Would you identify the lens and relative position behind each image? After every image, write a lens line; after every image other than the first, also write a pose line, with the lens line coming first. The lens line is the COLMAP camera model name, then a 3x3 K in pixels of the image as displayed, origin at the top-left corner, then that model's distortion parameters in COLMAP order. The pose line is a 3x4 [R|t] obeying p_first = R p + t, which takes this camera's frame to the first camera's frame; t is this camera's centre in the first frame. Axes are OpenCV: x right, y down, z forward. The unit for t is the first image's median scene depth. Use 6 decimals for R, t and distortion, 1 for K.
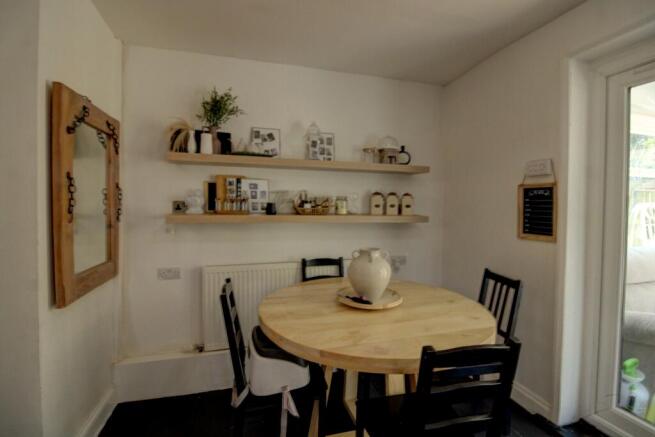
lens RADIAL K [[306.6, 0, 329.8], [0, 306.6, 213.6], [0, 0, 1]] dist [-0.013274, -0.001089]
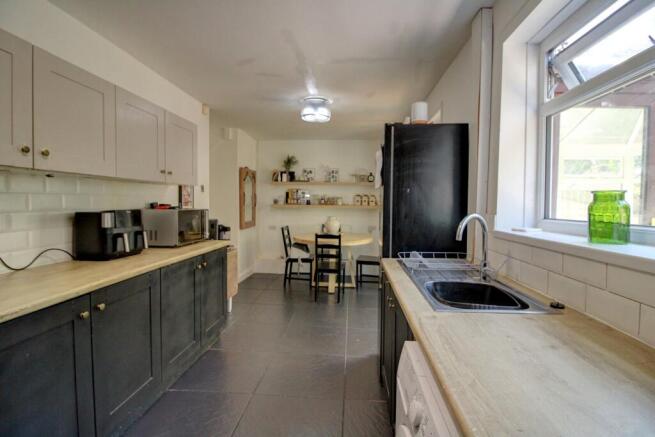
lens RADIAL K [[306.6, 0, 326.9], [0, 306.6, 216.0], [0, 0, 1]] dist [-0.013274, -0.001089]
pose [[0.931641, 0.016316, -0.363013, 0.846238], [-0.008473, 0.999695, 0.023186, 0.035650], [0.363281, -0.018526, 0.931496, -1.249576]]
